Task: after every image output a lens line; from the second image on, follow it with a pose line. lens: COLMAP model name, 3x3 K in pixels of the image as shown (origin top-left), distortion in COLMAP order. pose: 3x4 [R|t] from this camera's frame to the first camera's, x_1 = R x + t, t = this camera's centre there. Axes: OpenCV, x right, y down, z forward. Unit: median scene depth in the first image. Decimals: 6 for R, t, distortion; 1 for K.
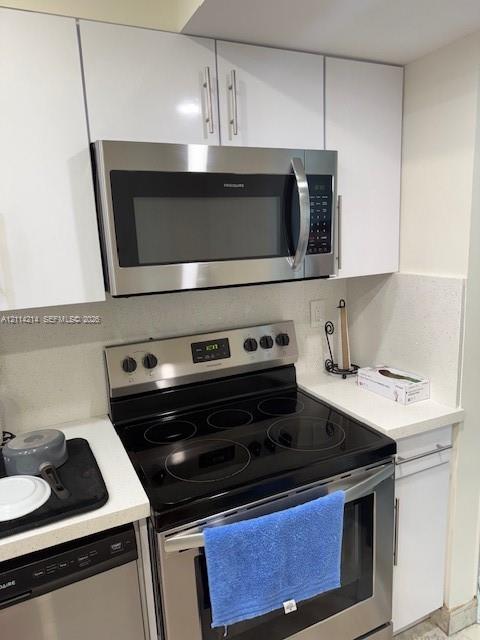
lens RADIAL K [[455.0, 0, 240.0], [0, 455.0, 320.0], [0, 0, 1]] dist [0.077932, -0.102964]
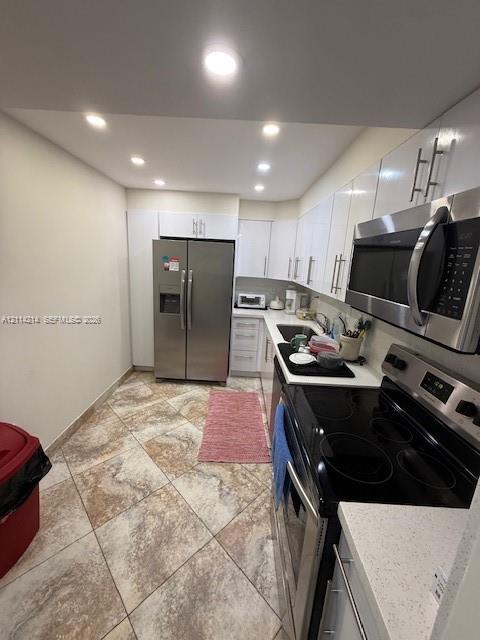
lens RADIAL K [[257.0, 0, 238.0], [0, 257.0, 318.9], [0, 0, 1]] dist [-0.000188, 0.000126]
pose [[-0.447572, 0.215513, -0.867890, 0.745131], [-0.215814, 0.915807, 0.338707, -0.217067], [0.867816, 0.338899, -0.363378, 0.842622]]
